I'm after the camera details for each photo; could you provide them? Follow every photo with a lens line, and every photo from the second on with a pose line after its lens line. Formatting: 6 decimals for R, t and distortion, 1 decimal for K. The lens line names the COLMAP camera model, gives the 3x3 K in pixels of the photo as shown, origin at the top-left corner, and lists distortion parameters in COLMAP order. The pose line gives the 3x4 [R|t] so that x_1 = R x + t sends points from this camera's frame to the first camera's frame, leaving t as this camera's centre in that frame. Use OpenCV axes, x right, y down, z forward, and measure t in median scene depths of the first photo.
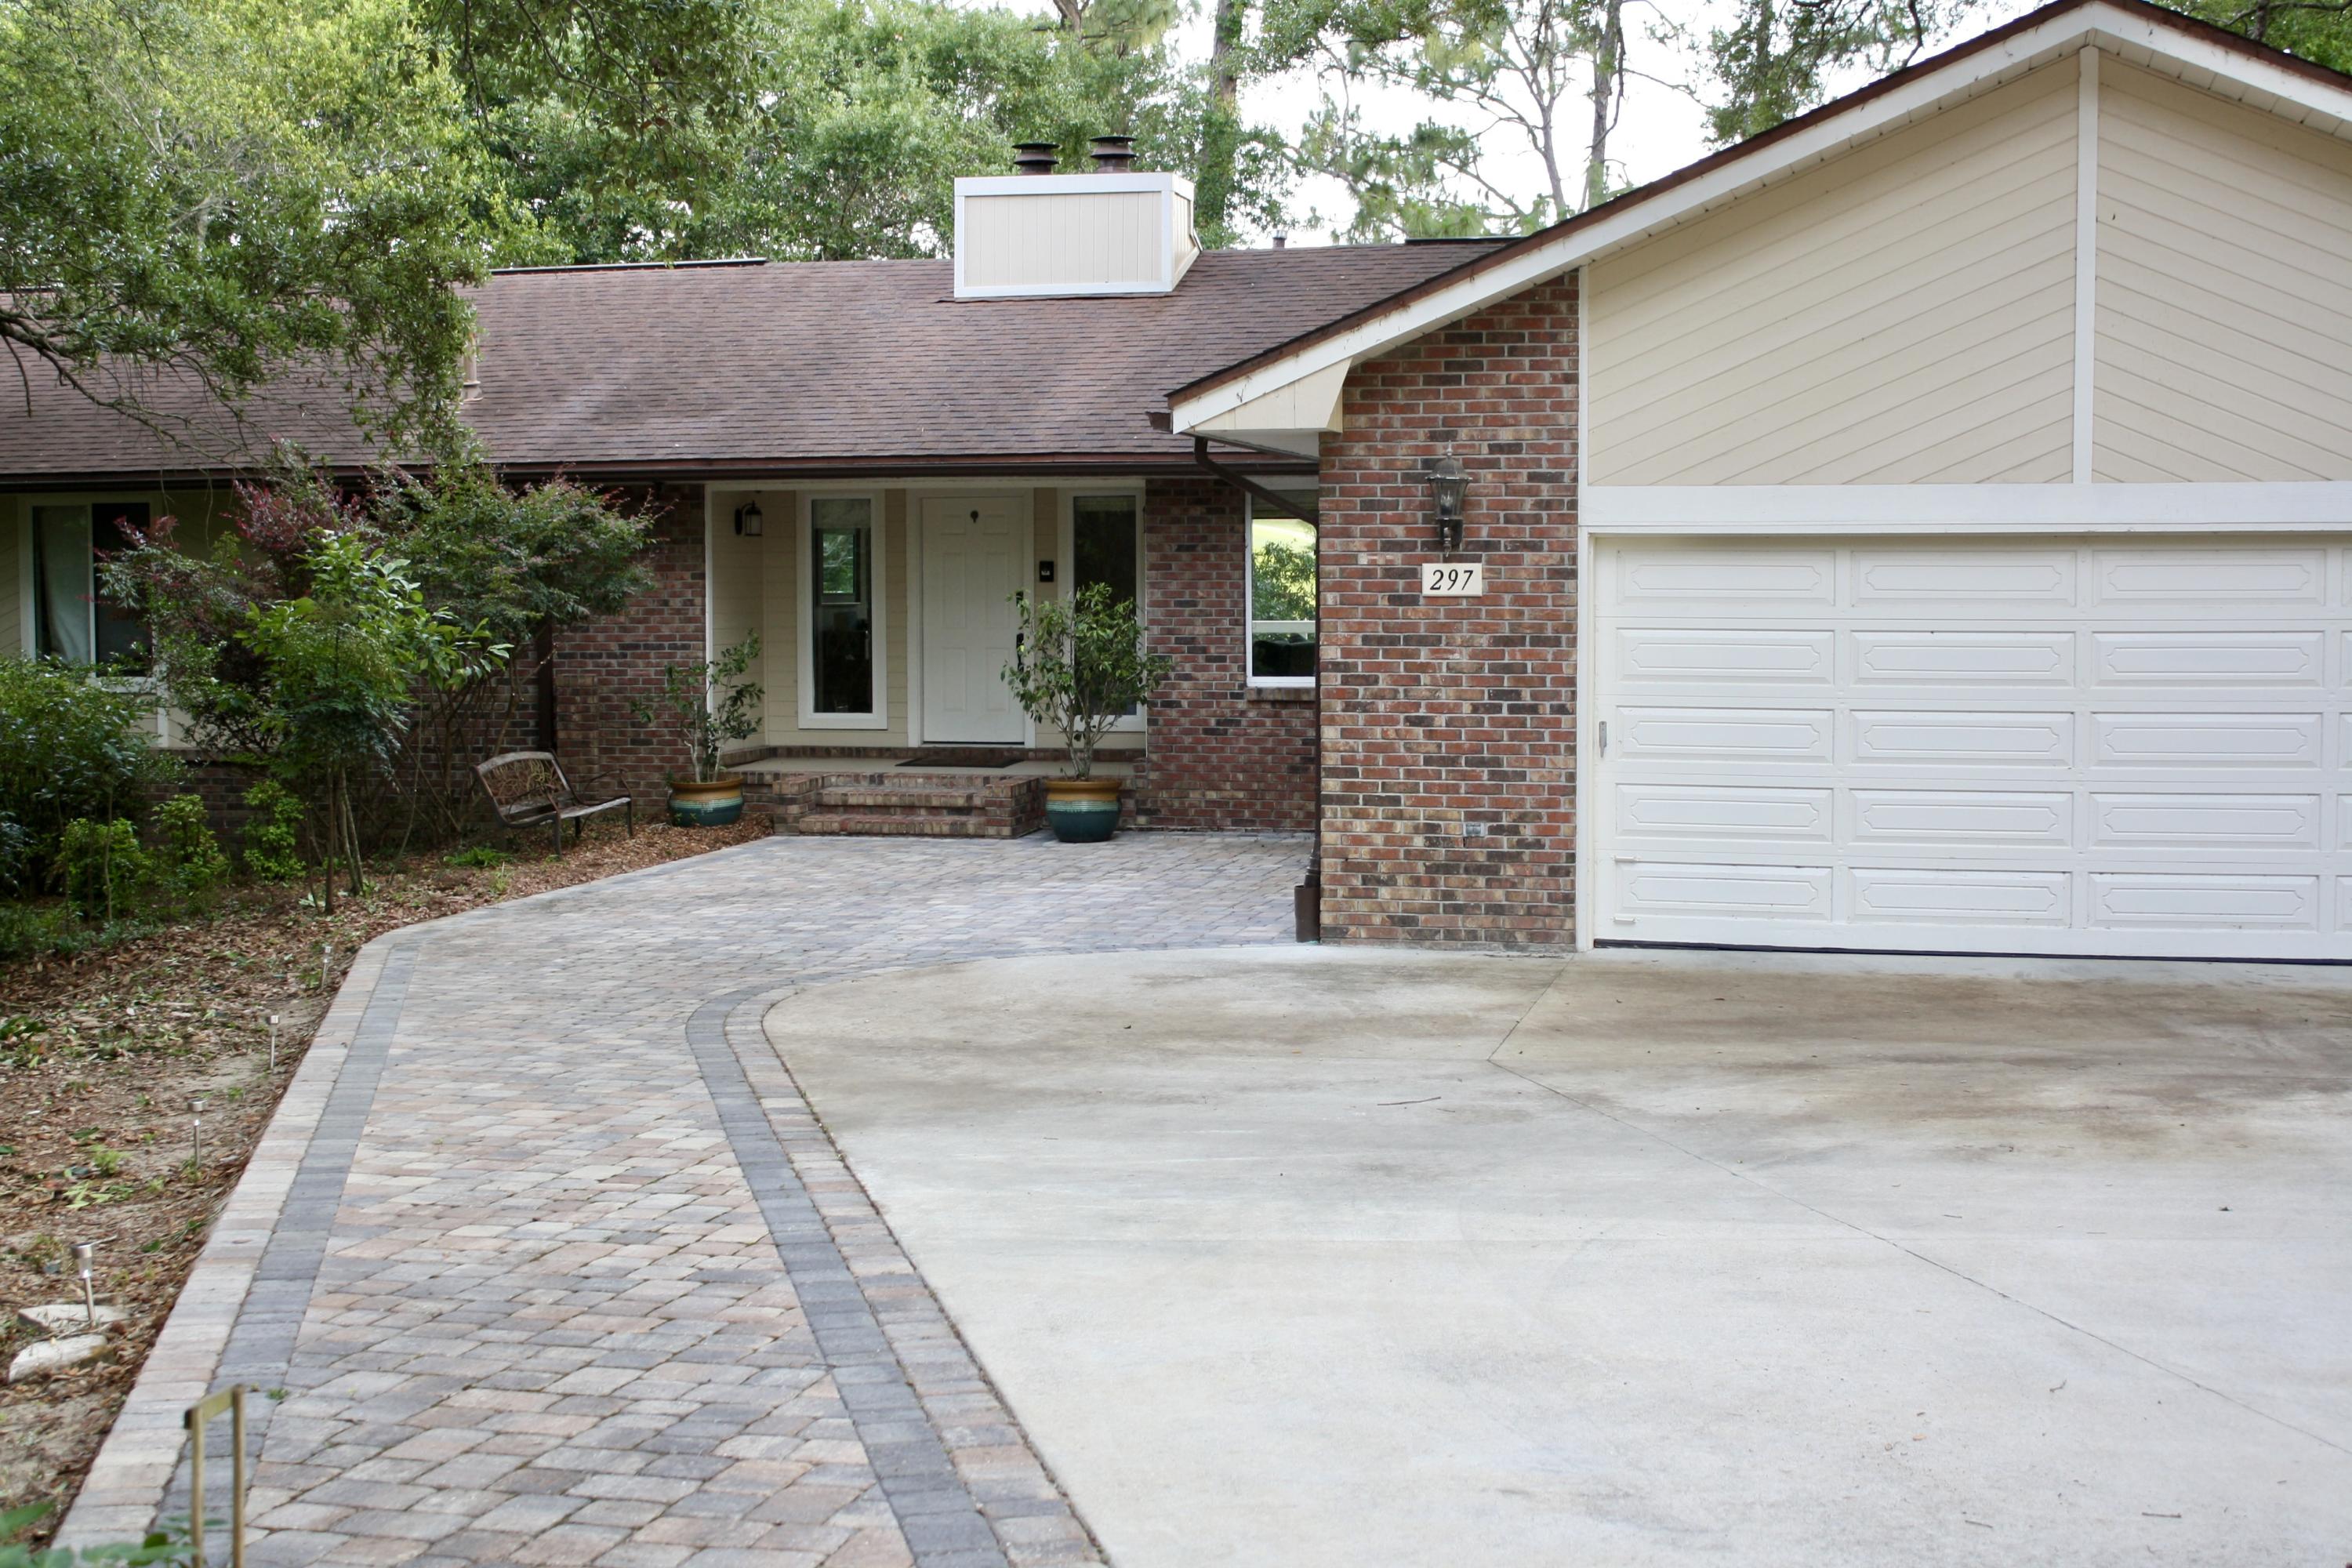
lens RADIAL K [[2993.9, 0, 1176.1], [0, 2993.9, 790.6], [0, 0, 1]] dist [0.022802, 0.000000]
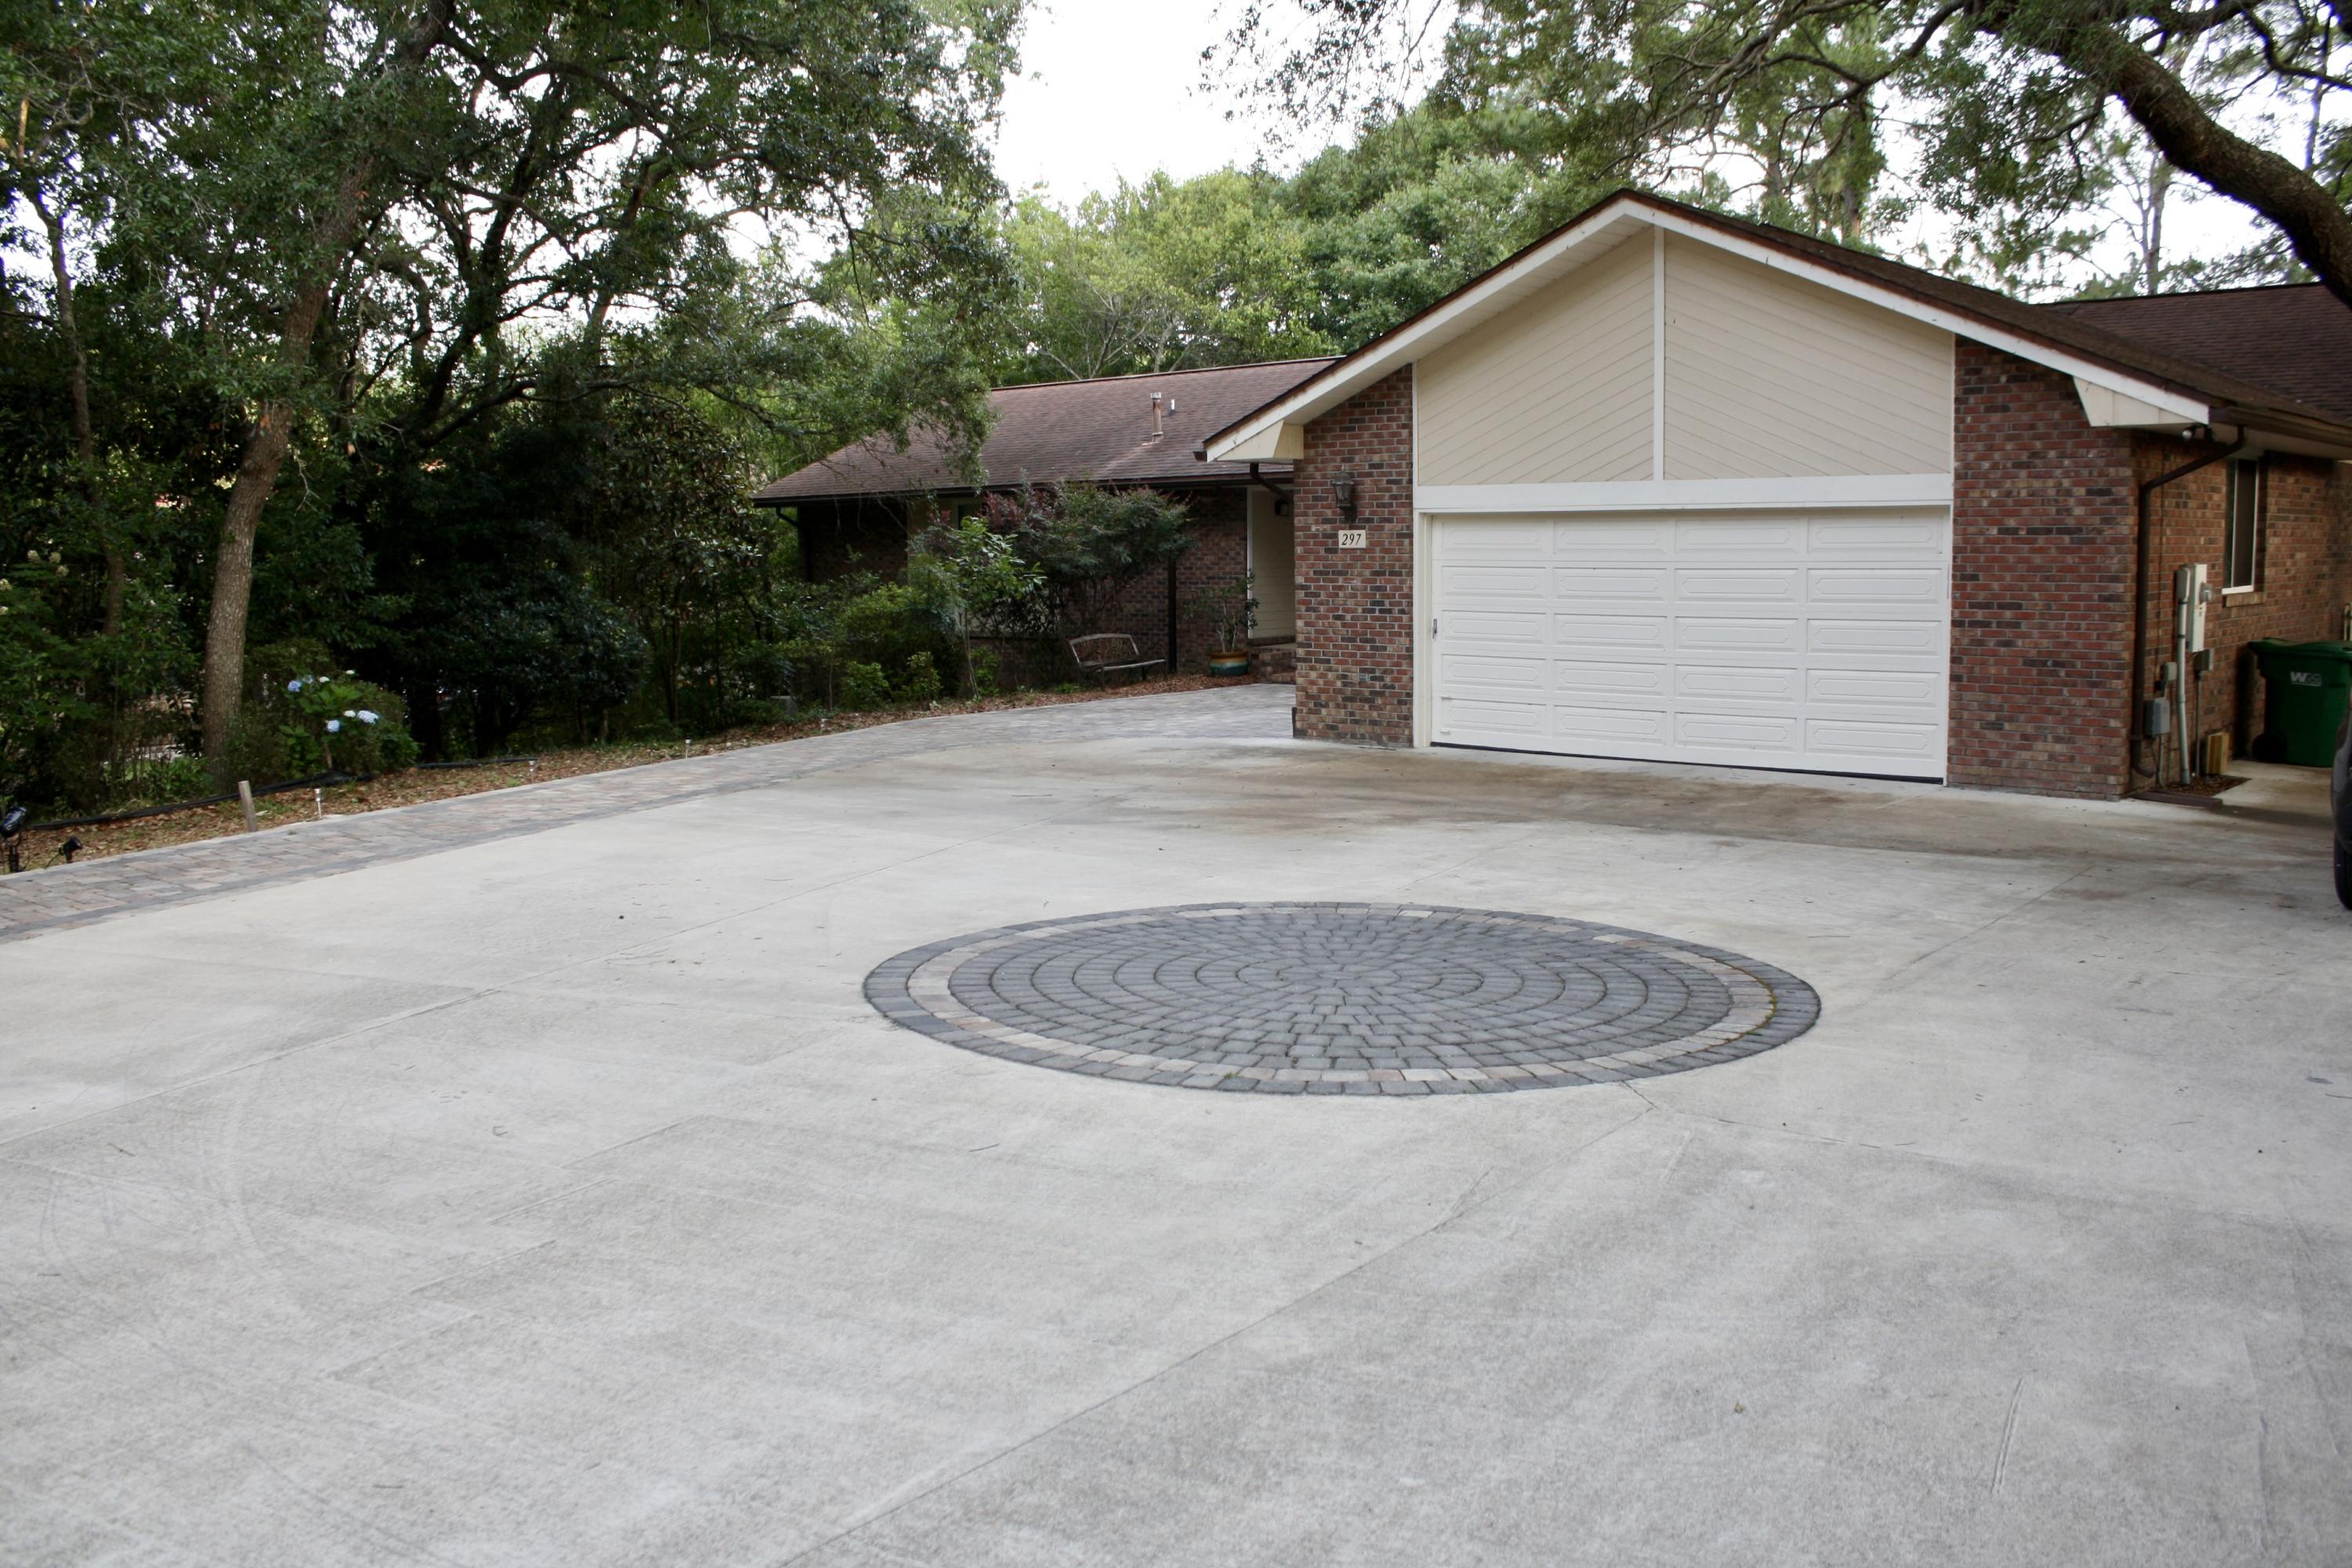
lens RADIAL K [[2023.3, 0, 1175.3], [0, 2023.3, 777.4], [0, 0, 1]] dist [-0.061682, -0.000088]
pose [[0.875725, 0.048406, -0.480377, 0.590783], [-0.025313, 0.998196, 0.054440, 0.009459], [0.482146, -0.035515, 0.875371, -0.125664]]
